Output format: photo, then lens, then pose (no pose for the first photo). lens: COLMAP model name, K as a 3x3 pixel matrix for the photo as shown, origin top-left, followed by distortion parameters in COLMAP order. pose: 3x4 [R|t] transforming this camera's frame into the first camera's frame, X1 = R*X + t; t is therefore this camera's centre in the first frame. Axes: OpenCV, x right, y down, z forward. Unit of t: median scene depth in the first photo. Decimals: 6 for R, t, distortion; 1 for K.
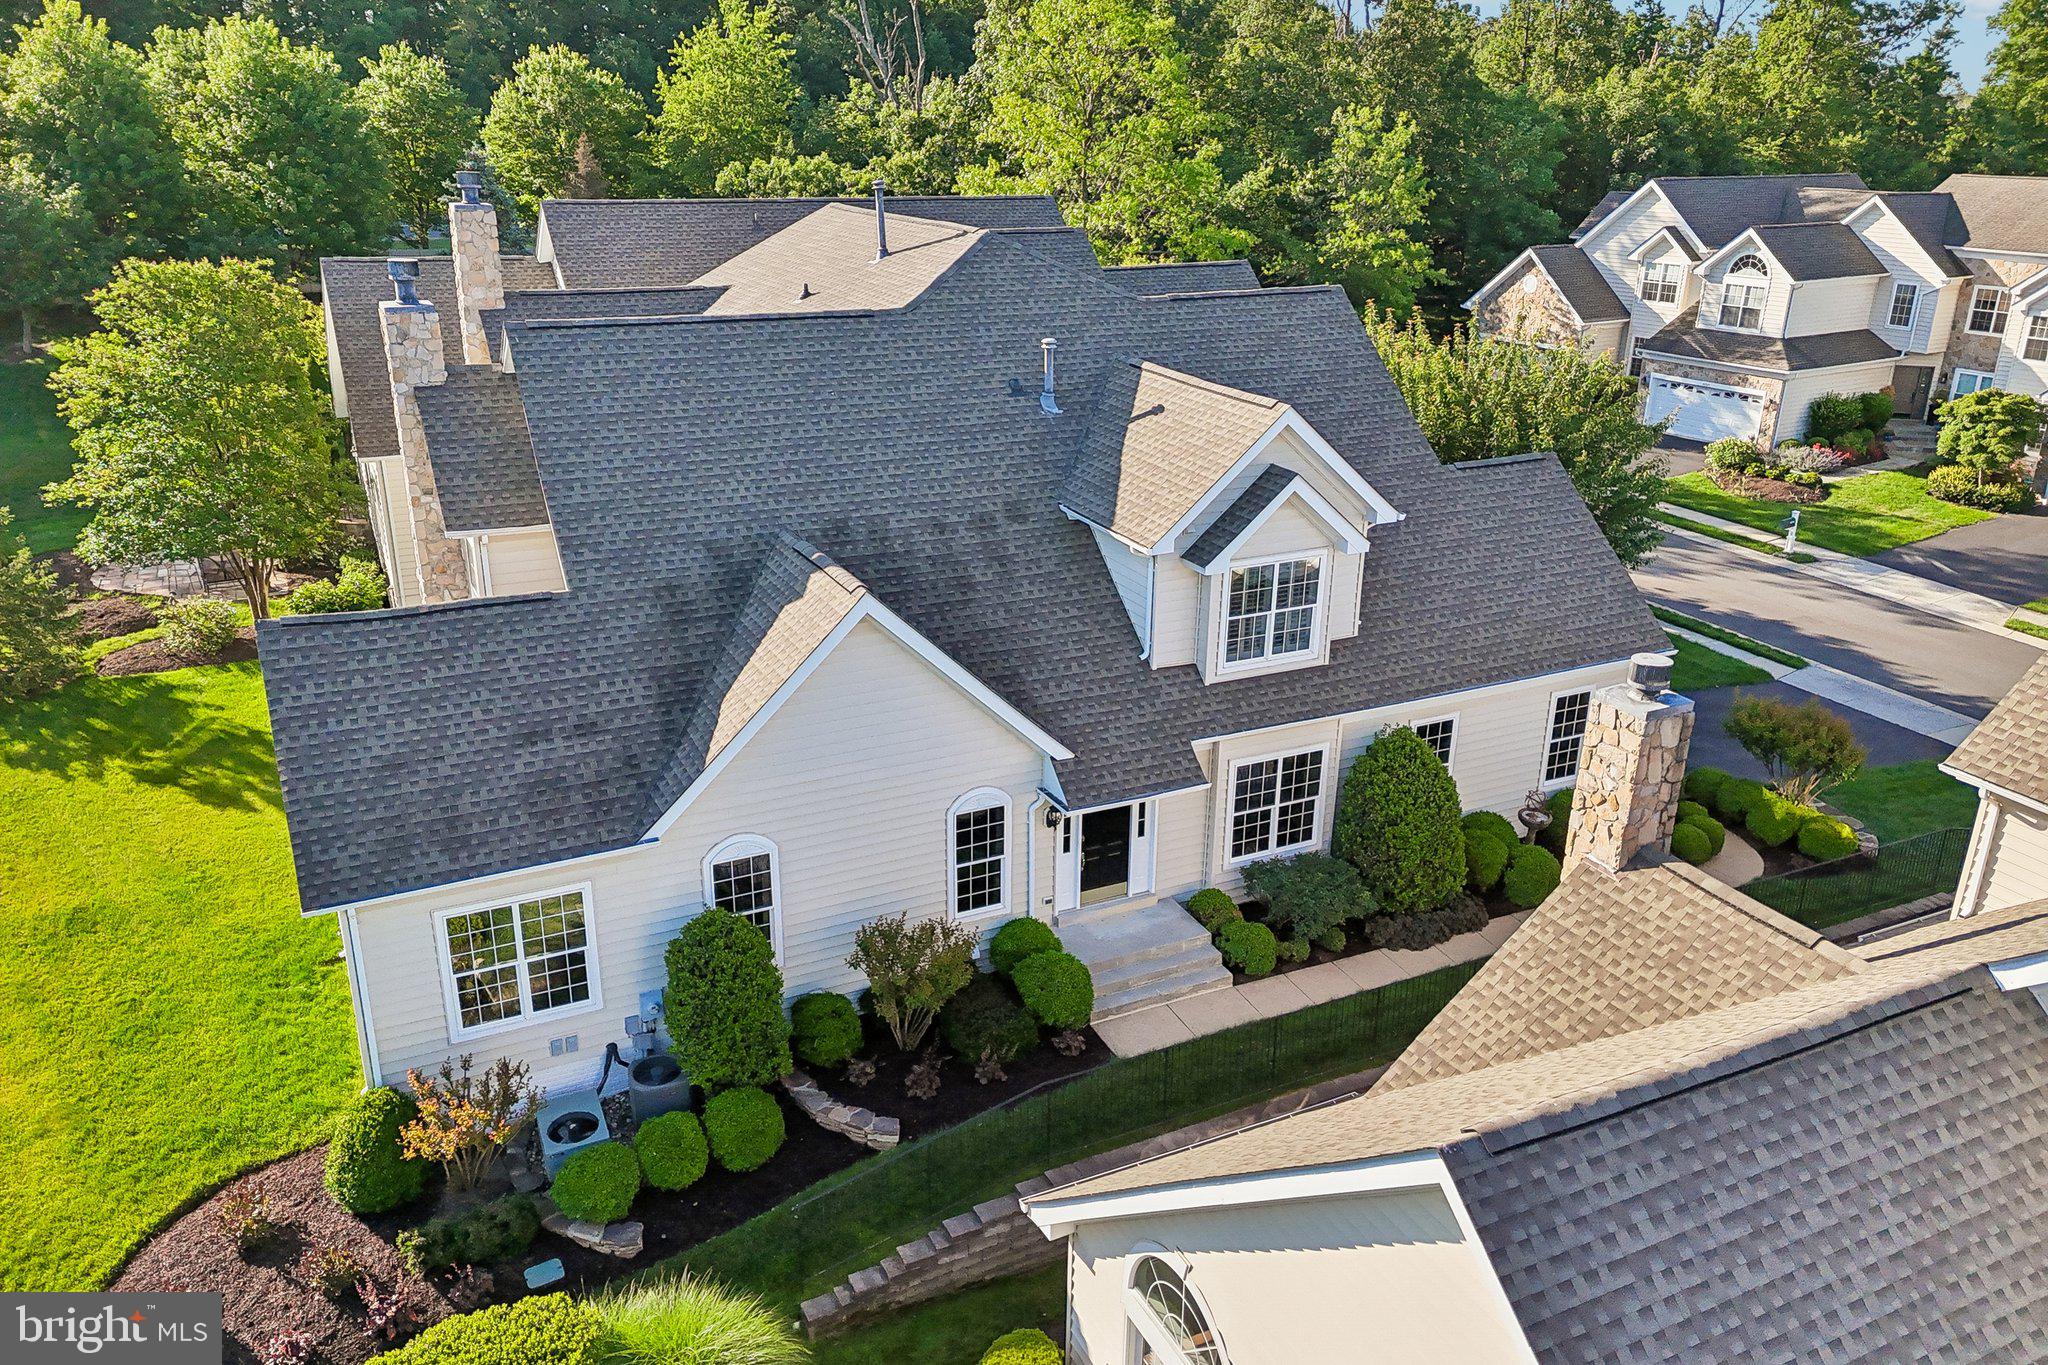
lens RADIAL K [[1495.0, 0, 1072.8], [0, 1495.0, 686.9], [0, 0, 1]] dist [0.023504, -0.000446]
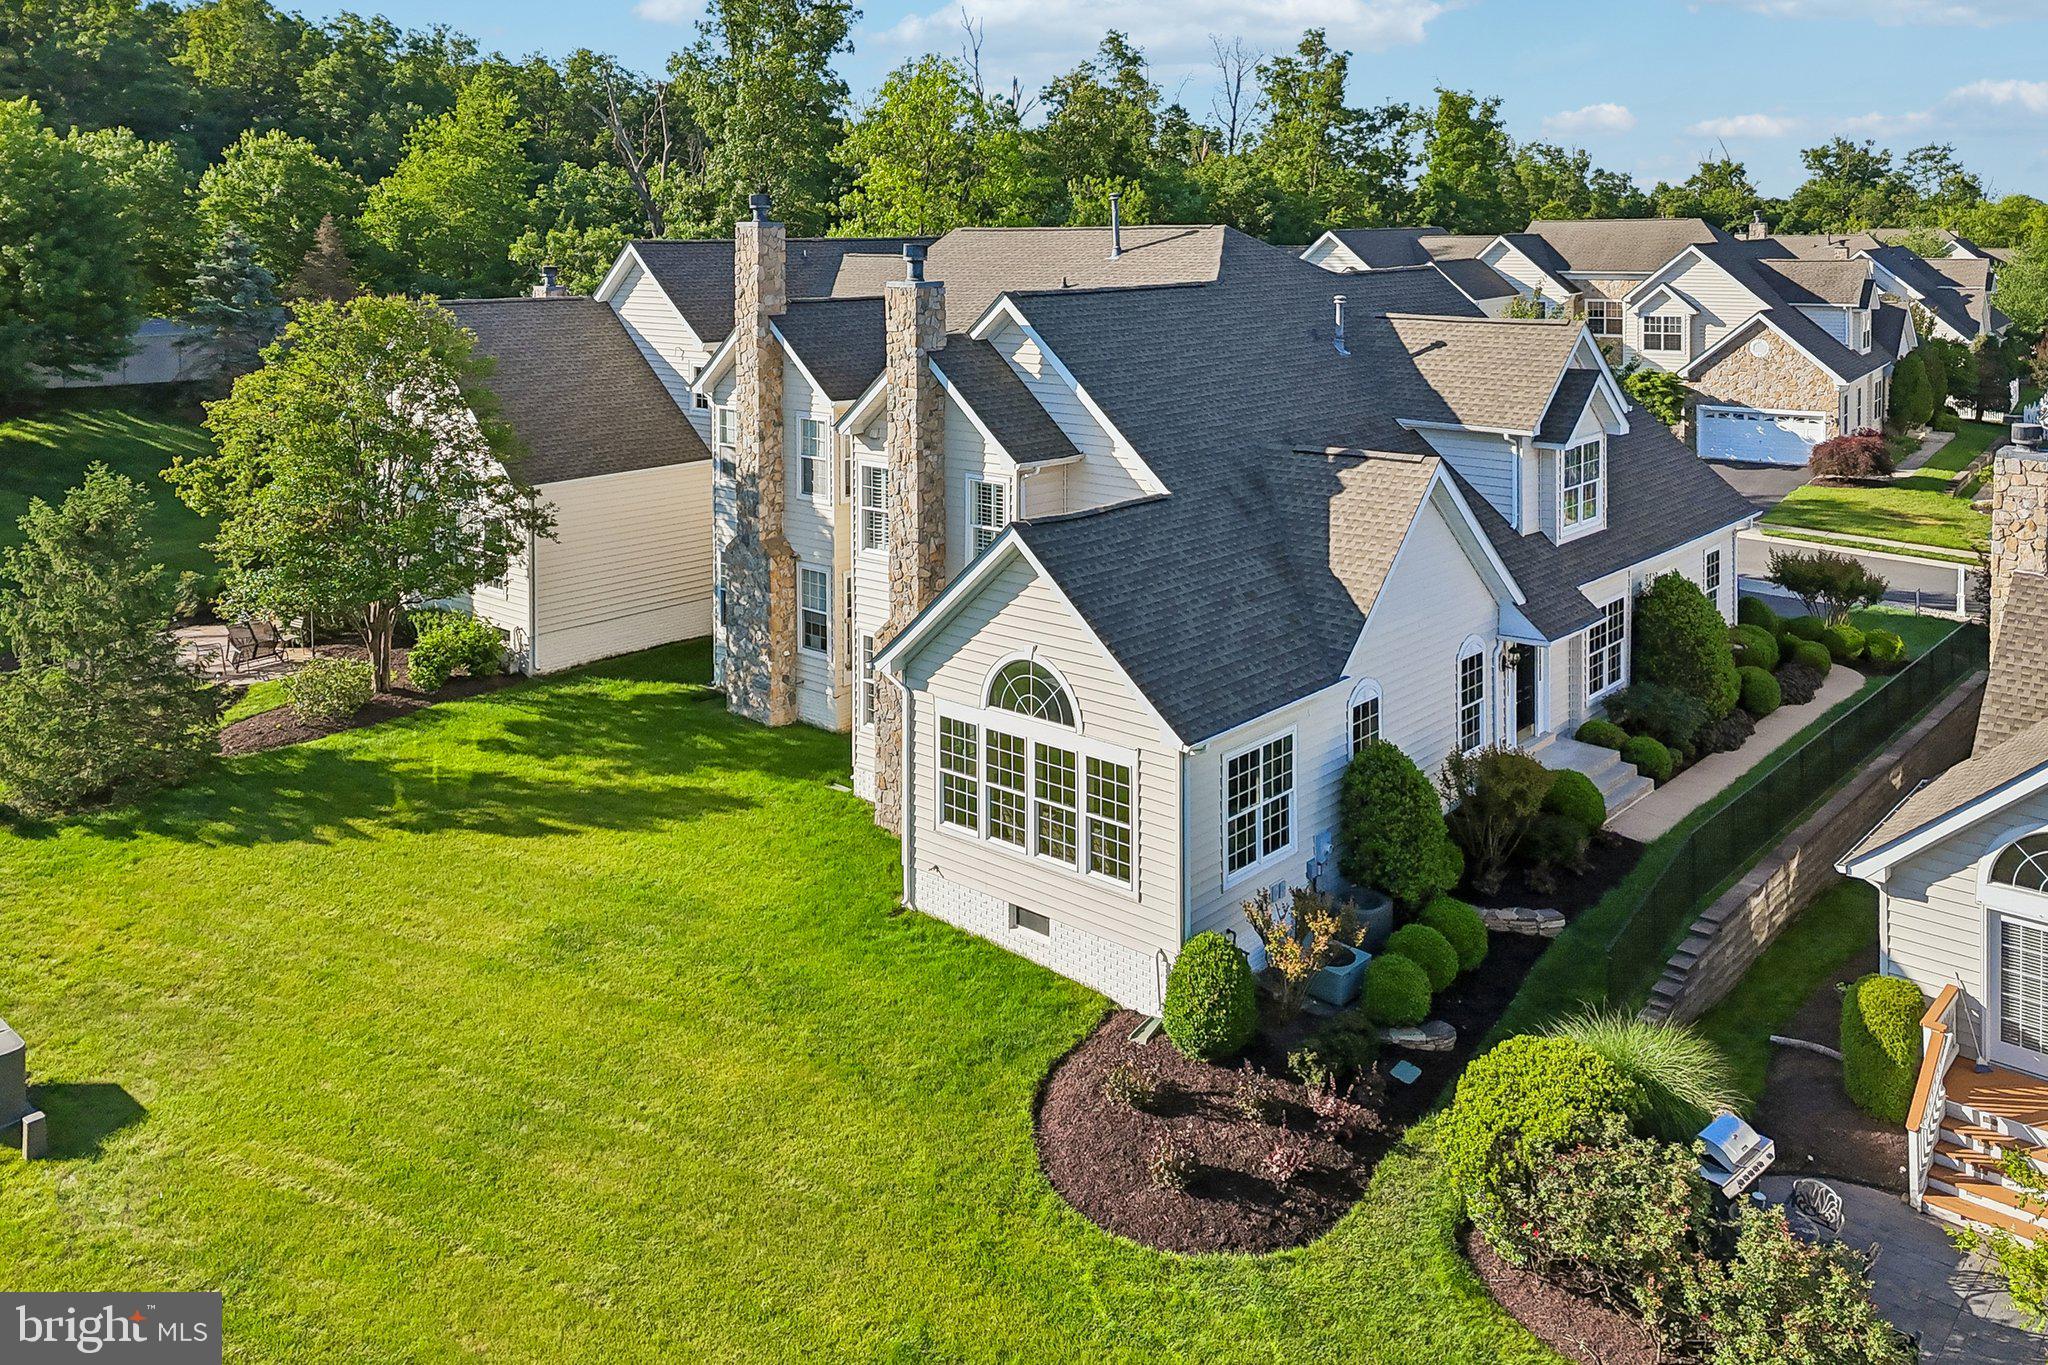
lens RADIAL K [[1591.9, 0, 1056.9], [0, 1591.9, 282.7], [0, 0, 1]] dist [0.032966, -0.005355]
pose [[0.930911, -0.038210, 0.363243, -0.366303], [0.153288, 0.943562, -0.293588, 0.056346], [-0.331524, 0.328985, 0.884229, -0.050708]]
